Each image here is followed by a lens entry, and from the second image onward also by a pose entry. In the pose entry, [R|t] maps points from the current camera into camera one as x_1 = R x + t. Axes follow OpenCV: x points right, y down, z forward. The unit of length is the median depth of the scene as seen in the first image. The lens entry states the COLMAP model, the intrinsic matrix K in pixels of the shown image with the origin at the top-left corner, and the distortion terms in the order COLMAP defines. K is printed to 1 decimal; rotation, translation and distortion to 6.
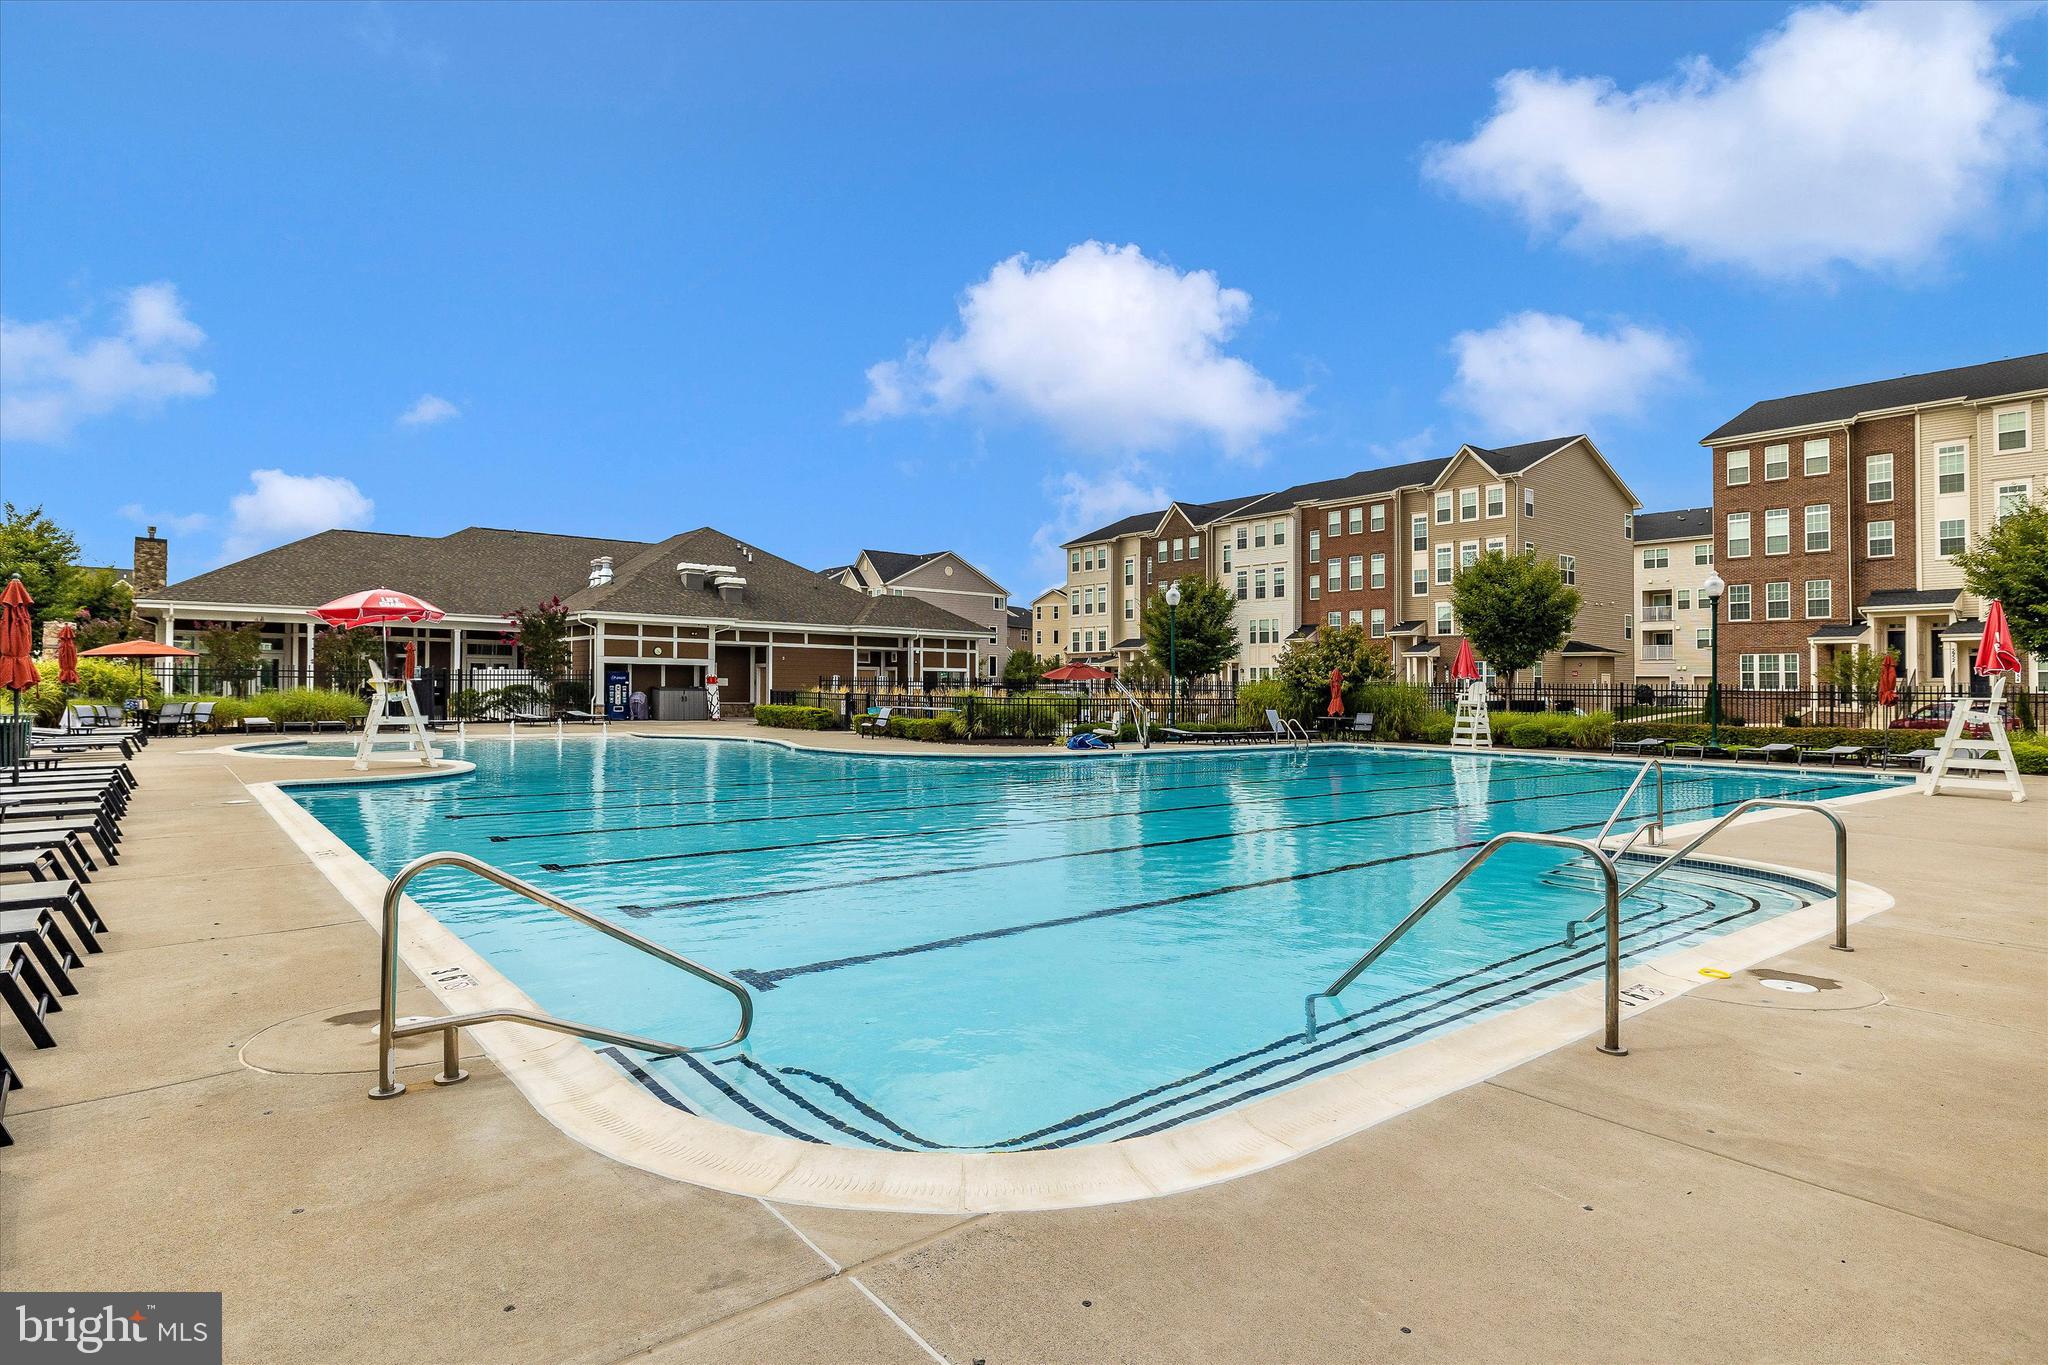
lens RADIAL K [[1060.3, 0, 1027.2], [0, 1060.3, 676.1], [0, 0, 1]] dist [-0.010725, 0.000065]
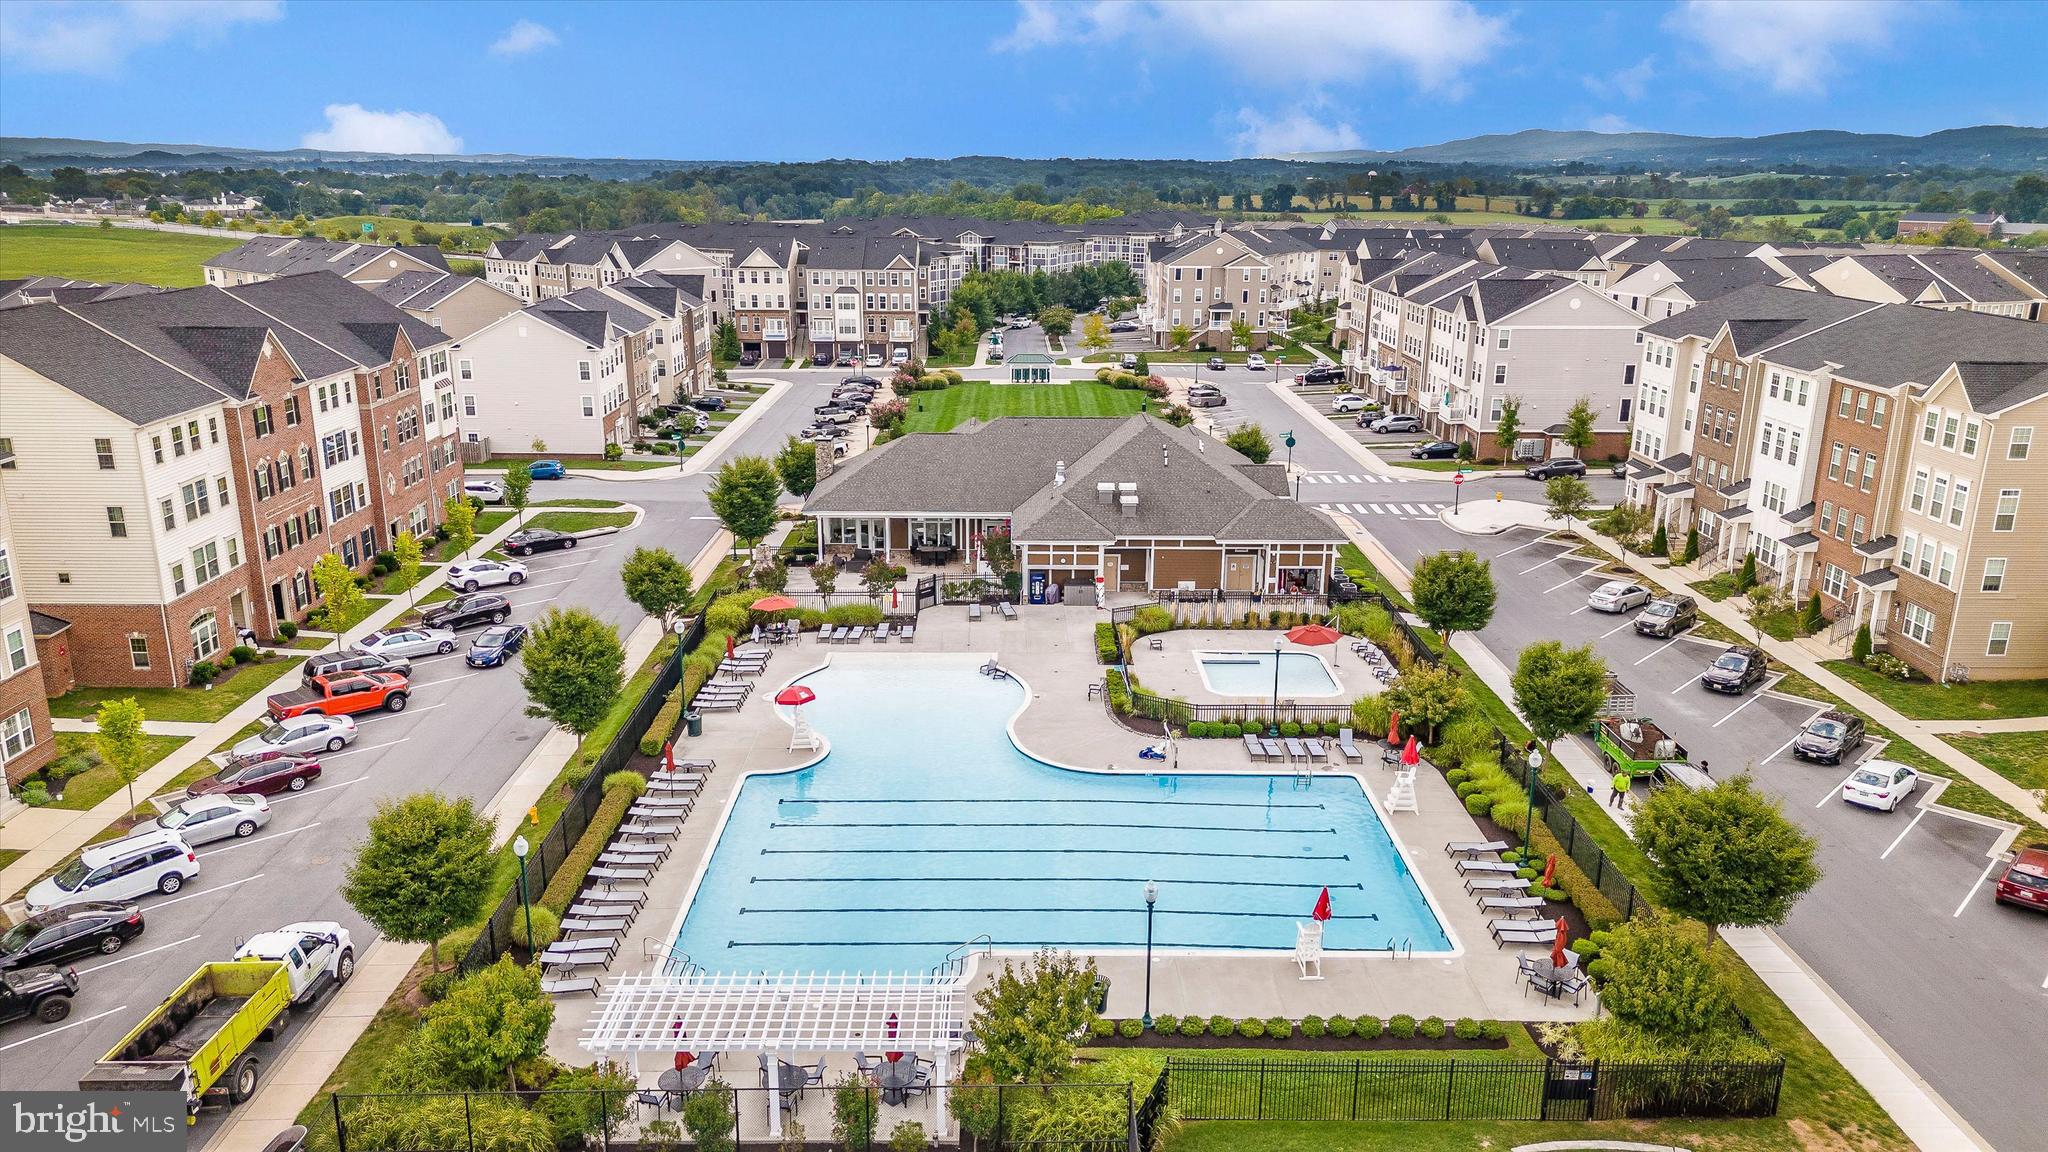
lens RADIAL K [[1389.5, 0, 1024.1], [0, 1389.5, 576.9], [0, 0, 1]] dist [-0.000343, -0.000005]
pose [[0.792275, 0.172078, -0.585396, 0.467360], [-0.001540, 0.959969, 0.280100, -0.339753], [0.610162, -0.221015, 0.760825, -0.326483]]
